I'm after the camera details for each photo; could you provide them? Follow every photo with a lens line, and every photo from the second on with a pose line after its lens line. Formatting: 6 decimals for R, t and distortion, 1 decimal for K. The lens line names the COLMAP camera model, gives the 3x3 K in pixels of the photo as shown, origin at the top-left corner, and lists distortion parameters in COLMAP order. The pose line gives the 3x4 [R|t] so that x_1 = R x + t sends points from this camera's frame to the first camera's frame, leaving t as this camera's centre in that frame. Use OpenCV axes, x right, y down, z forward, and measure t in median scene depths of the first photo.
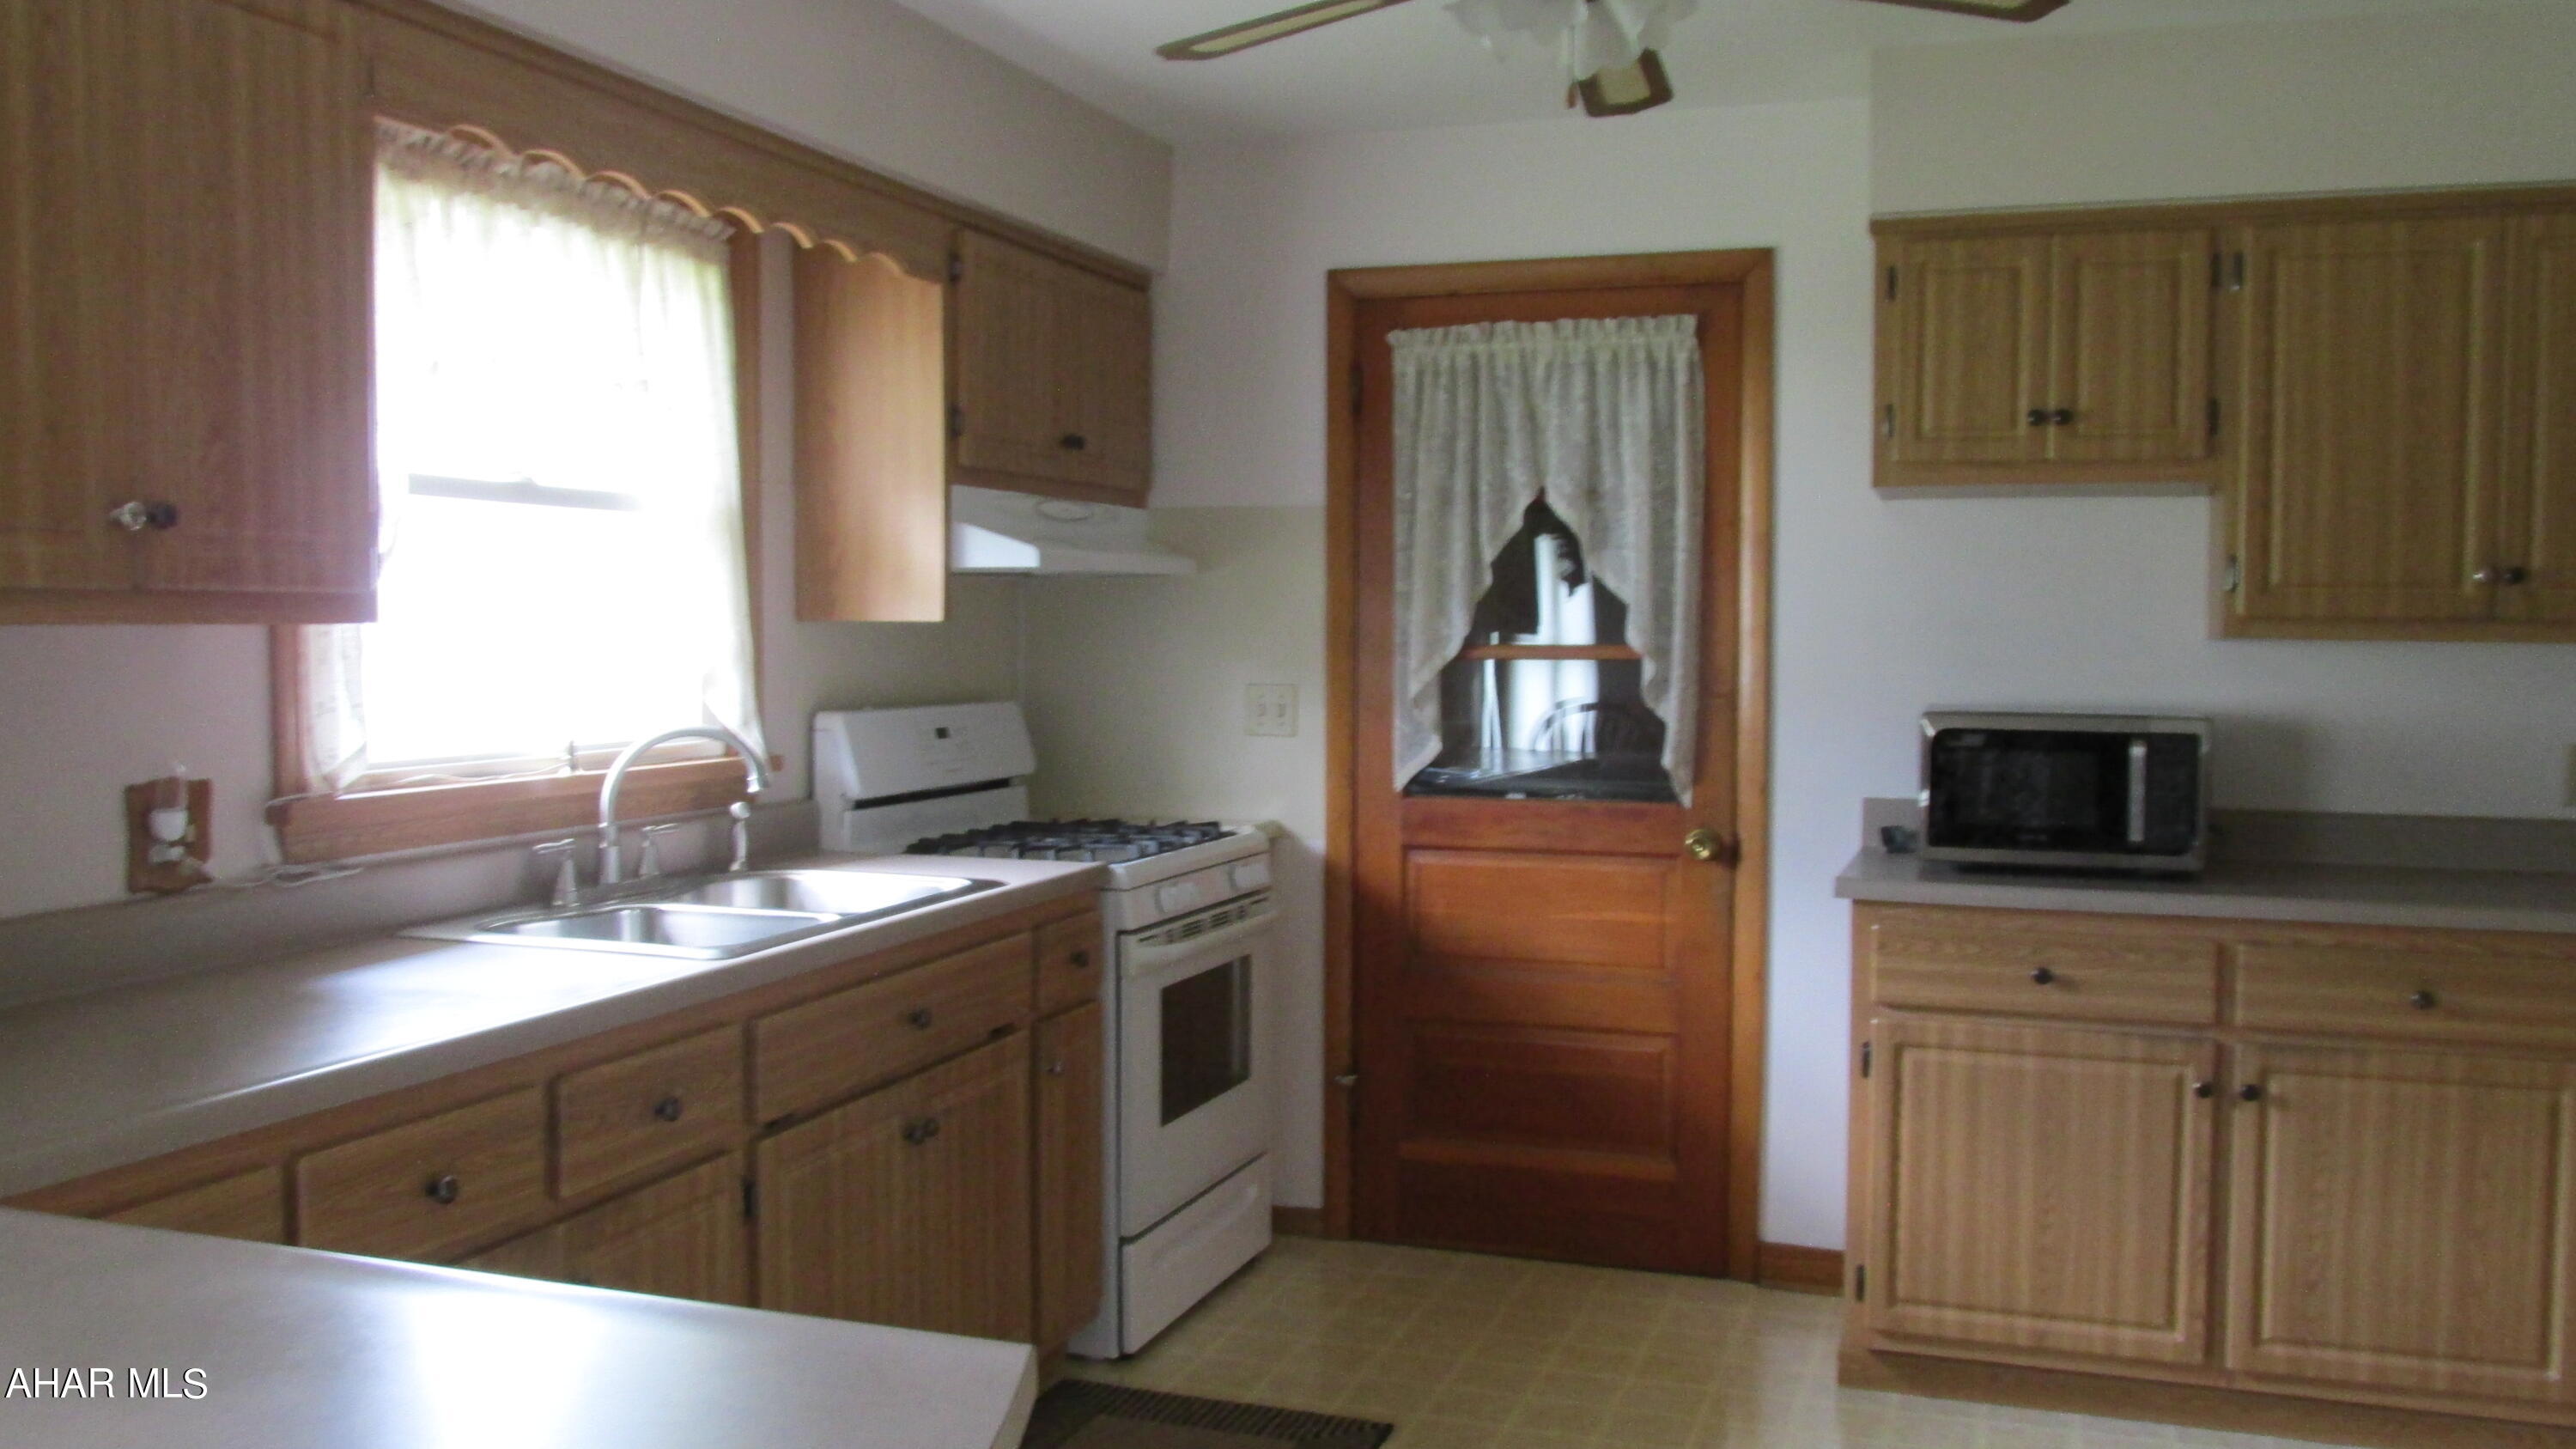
lens RADIAL K [[2184.6, 0, 1285.8], [0, 2184.6, 718.0], [0, 0, 1]] dist [-0.018151, 0.007677]
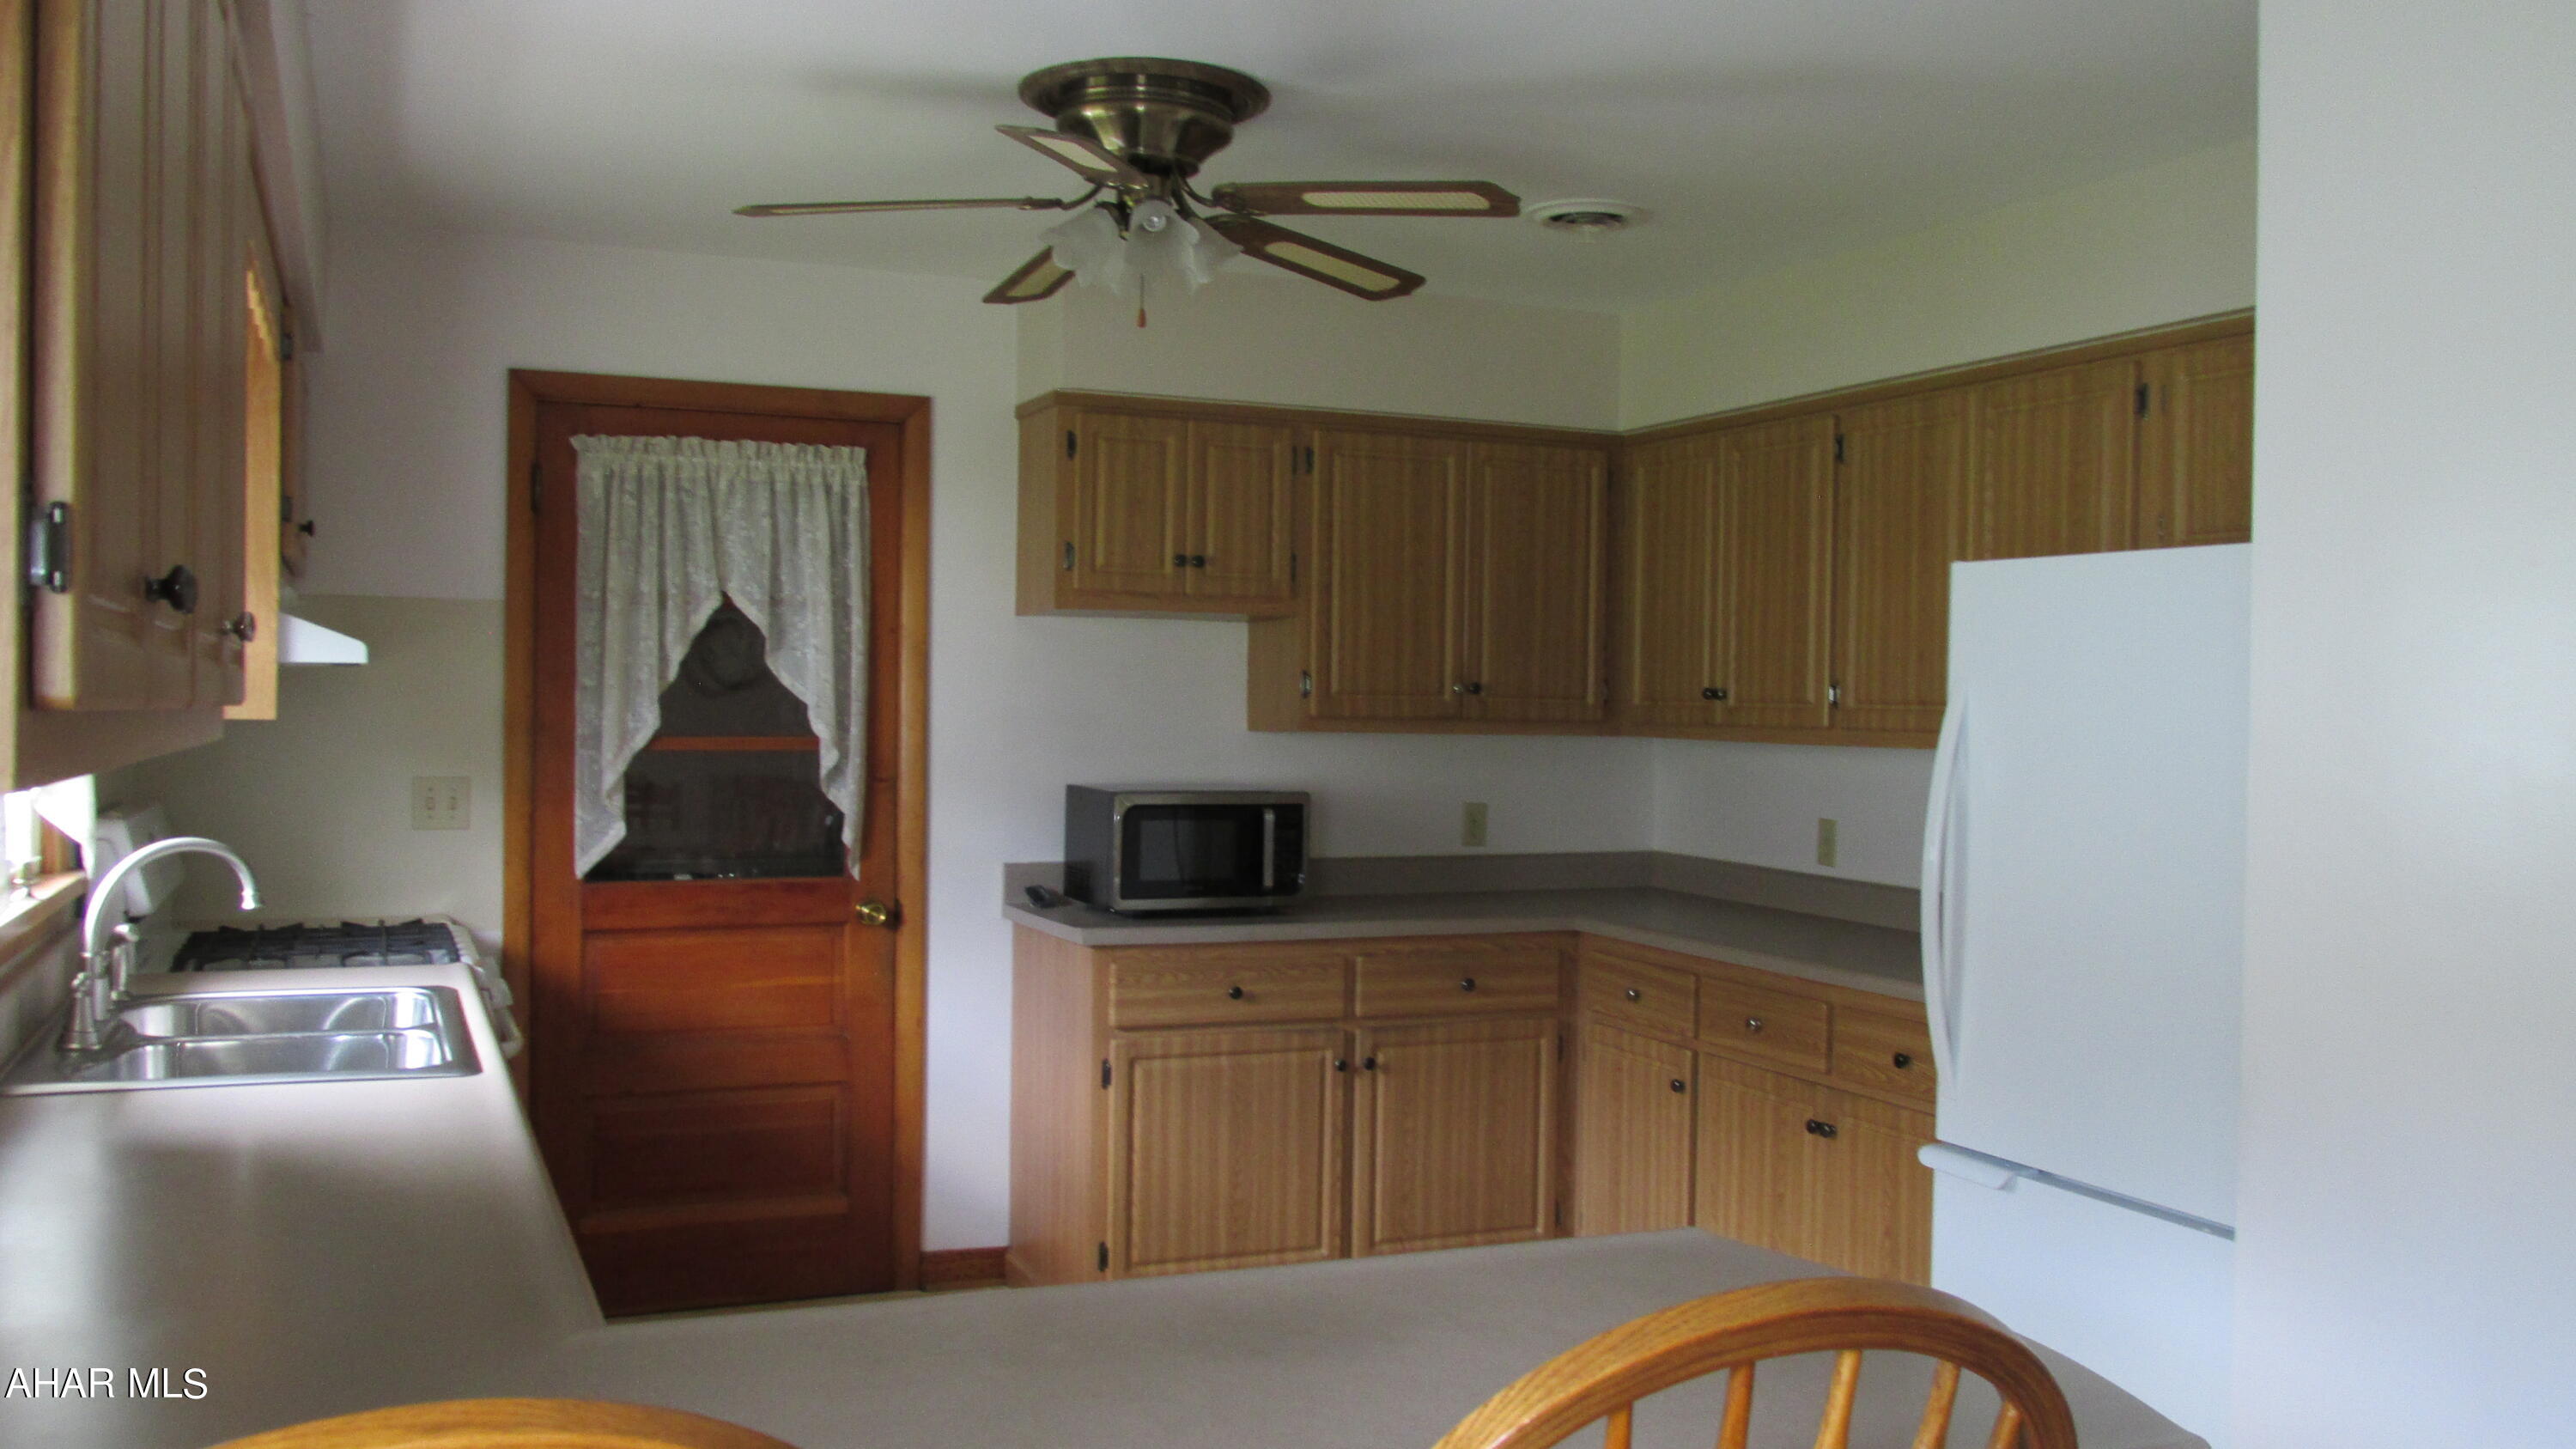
lens RADIAL K [[2184.6, 0, 1307.4], [0, 2184.6, 729.7], [0, 0, 1]] dist [-0.018151, 0.007677]
pose [[0.731048, -0.003777, 0.682315, -0.468294], [0.020211, 0.999666, -0.016121, -0.015551], [-0.682027, 0.025575, 0.730880, 0.010385]]
